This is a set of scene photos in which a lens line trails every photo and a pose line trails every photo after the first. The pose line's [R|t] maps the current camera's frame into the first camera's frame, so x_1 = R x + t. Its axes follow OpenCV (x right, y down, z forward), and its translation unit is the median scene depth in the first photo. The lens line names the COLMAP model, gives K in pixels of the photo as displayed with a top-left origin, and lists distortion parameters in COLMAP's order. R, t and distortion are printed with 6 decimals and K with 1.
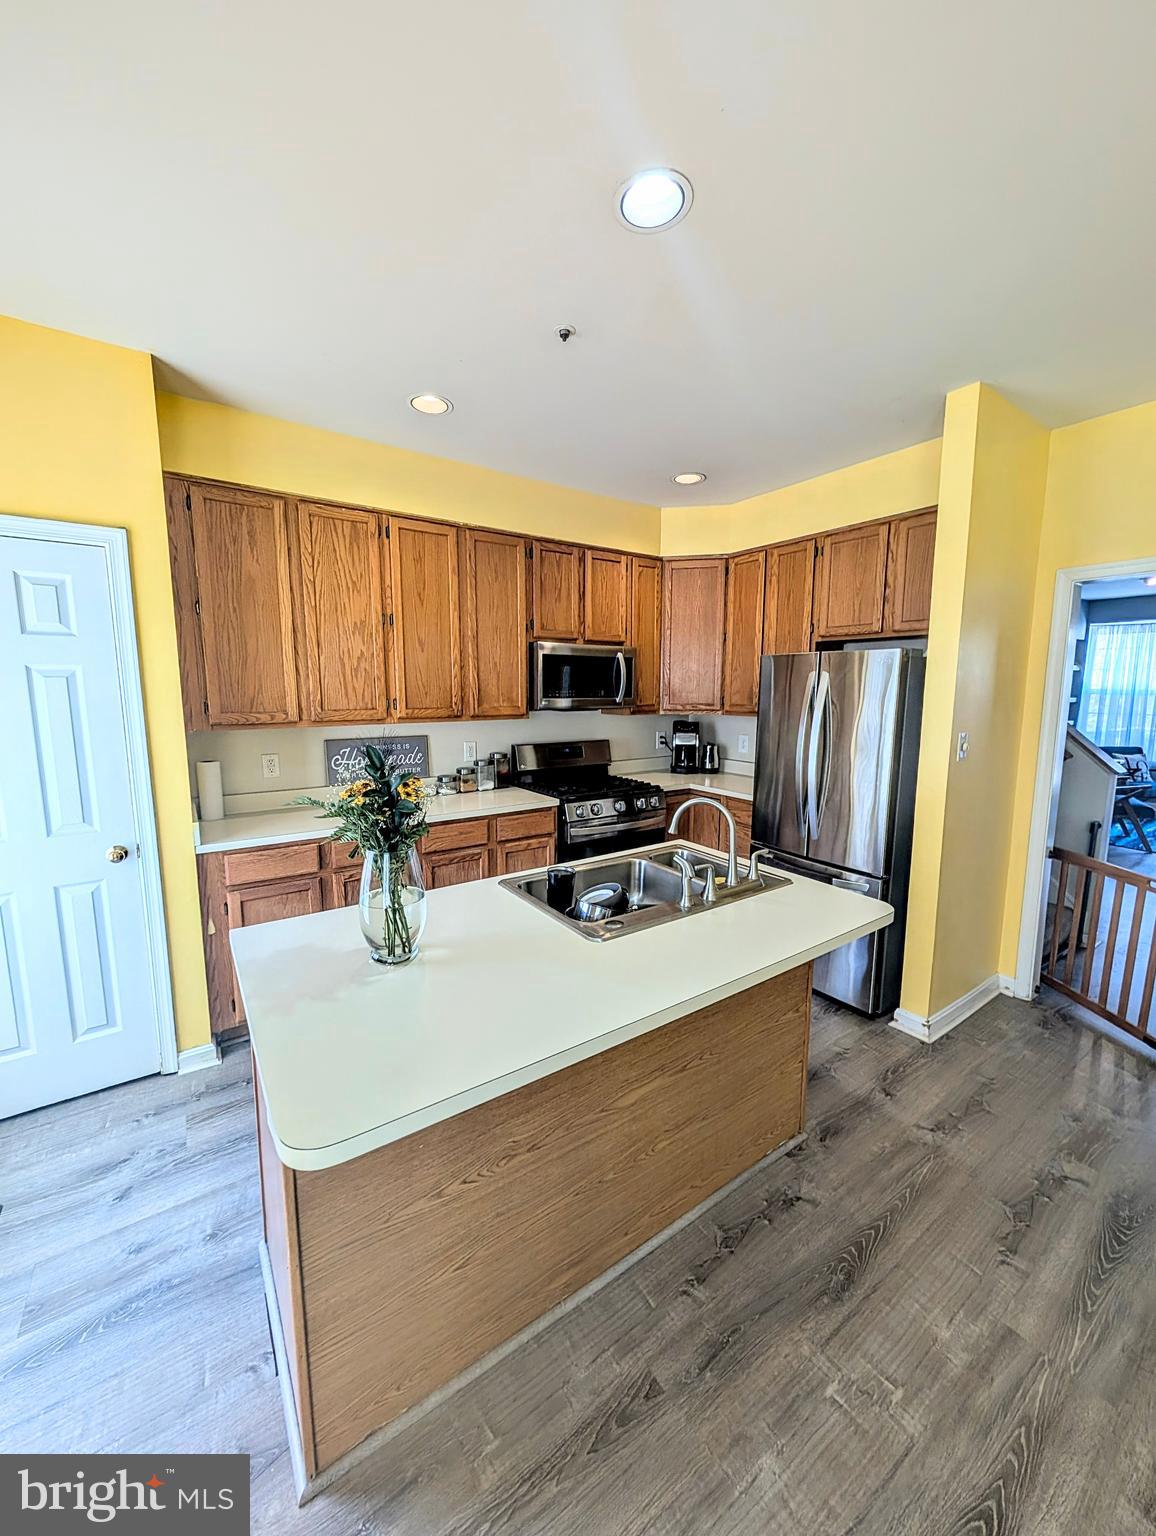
lens RADIAL K [[579.2, 0, 572.4], [0, 579.2, 769.2], [0, 0, 1]] dist [-0.000531, 0.000130]
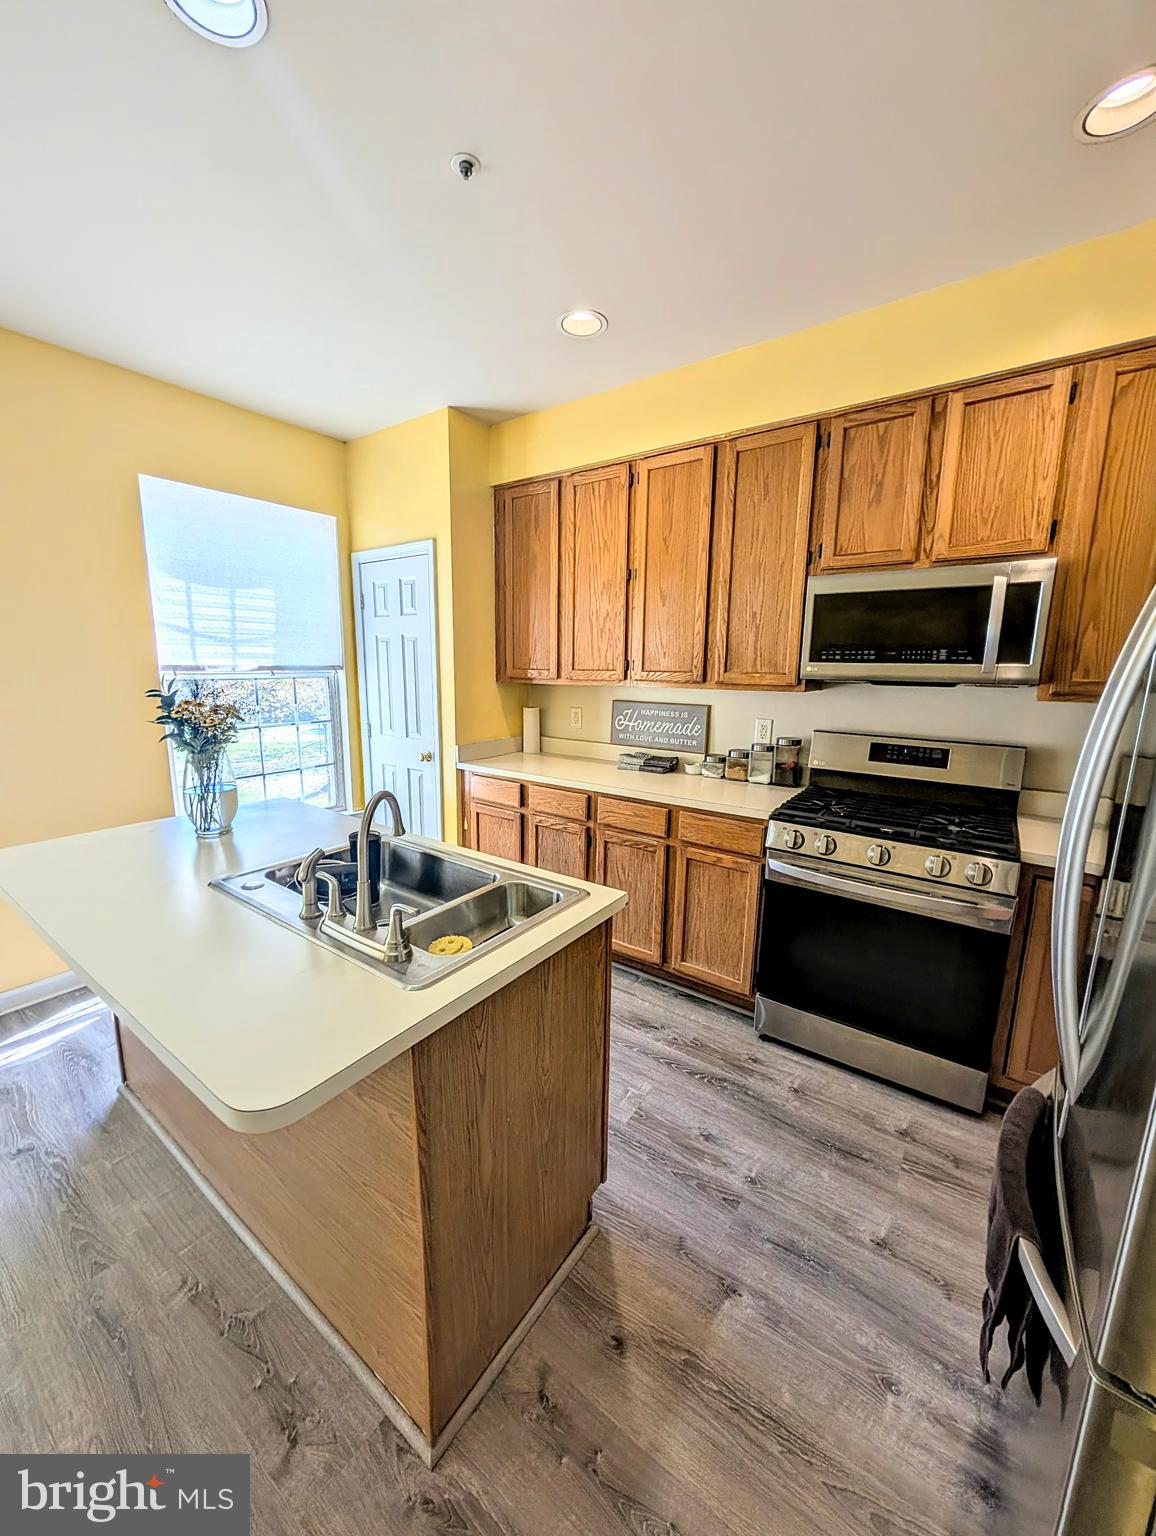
lens RADIAL K [[579.2, 0, 571.0], [0, 579.2, 764.3], [0, 0, 1]] dist [-0.000531, 0.000130]
pose [[0.335778, 0.170000, -0.926474, 0.564072], [-0.140144, 0.981648, 0.129332, -0.062428], [0.931457, 0.086413, 0.353440, 0.590523]]
